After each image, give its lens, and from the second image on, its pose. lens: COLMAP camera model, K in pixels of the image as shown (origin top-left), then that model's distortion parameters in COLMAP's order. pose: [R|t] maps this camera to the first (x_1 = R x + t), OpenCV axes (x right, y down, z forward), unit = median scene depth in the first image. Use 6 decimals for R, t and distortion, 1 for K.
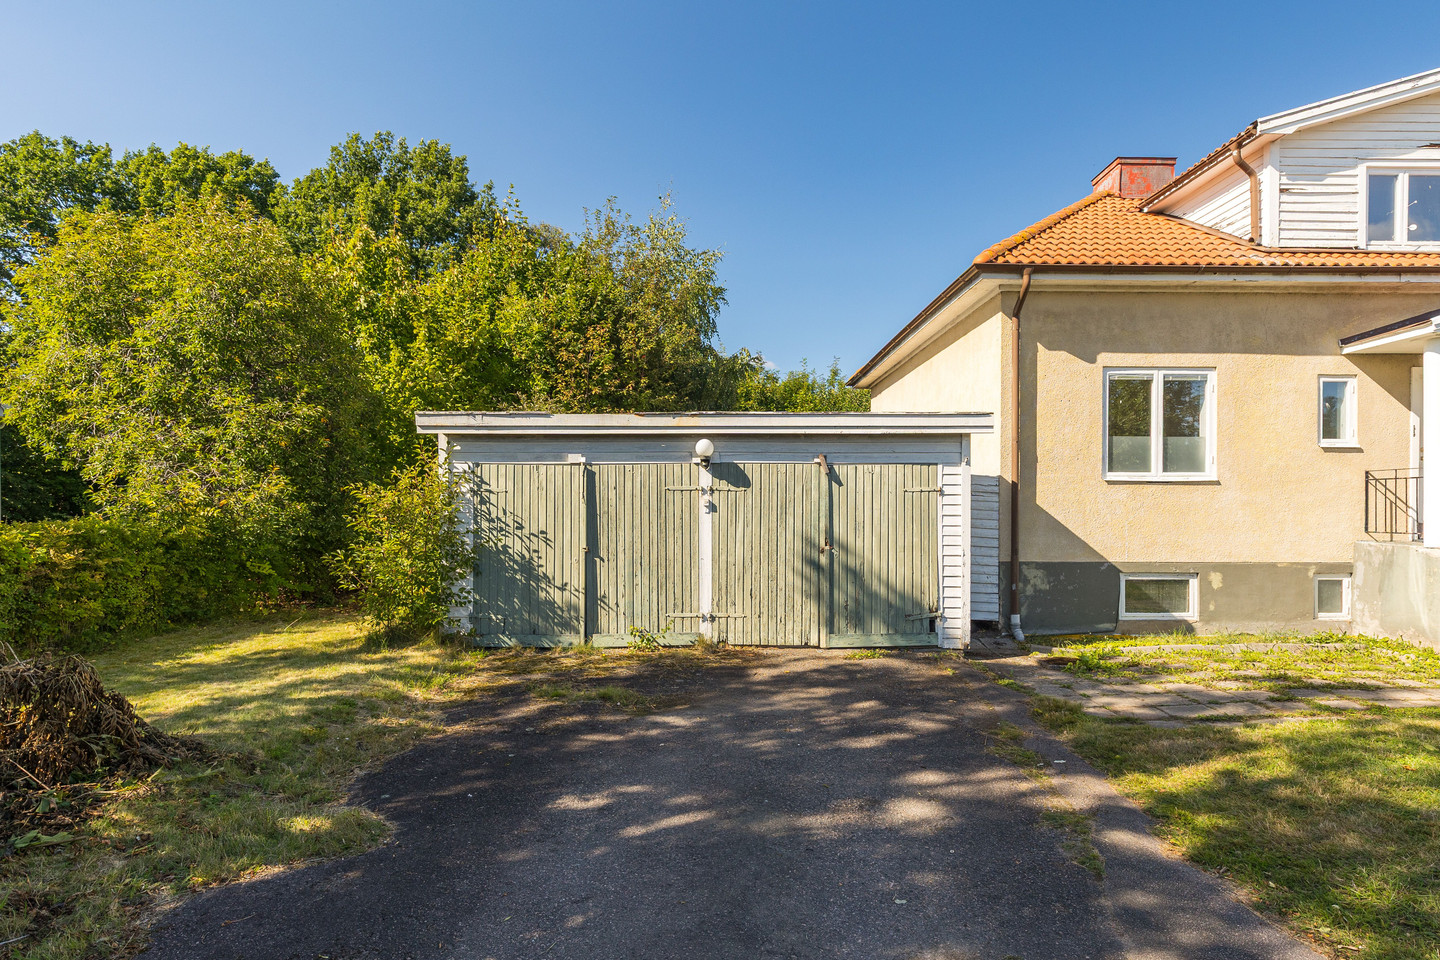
lens RADIAL K [[793.8, 0, 726.4], [0, 793.8, 511.7], [0, 0, 1]] dist [-0.000343, 0.001750]
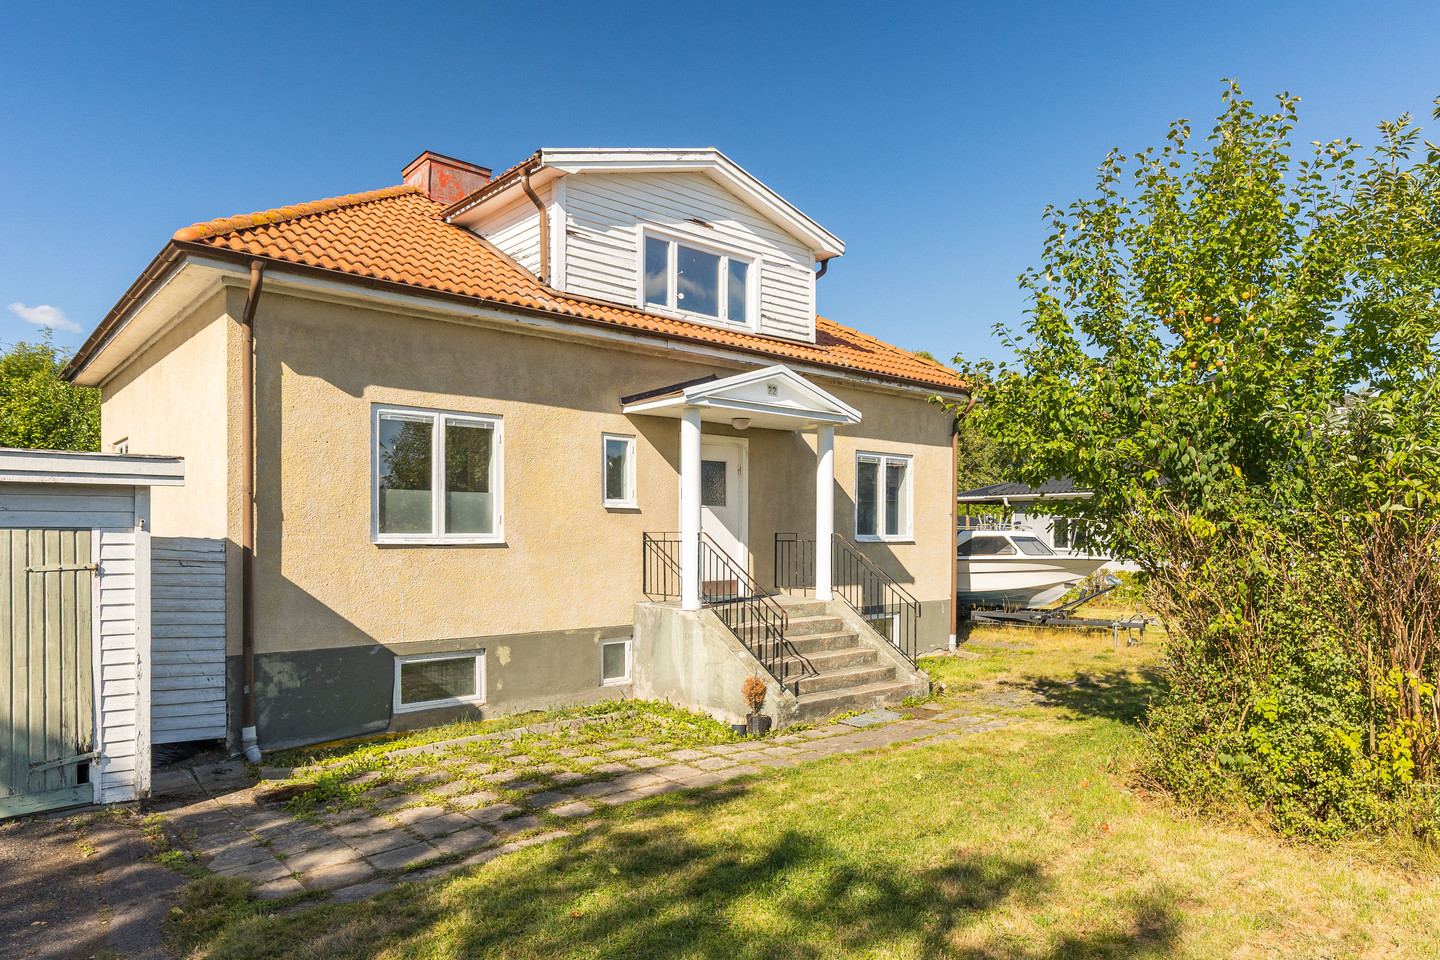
lens RADIAL K [[914.9, 0, 755.0], [0, 914.9, 536.6], [0, 0, 1]] dist [0.015716, -0.003569]
pose [[0.748023, -0.002328, 0.663669, 0.147326], [0.004981, 0.999985, -0.002108, -0.042769], [-0.663654, 0.004883, 0.748024, 0.046784]]
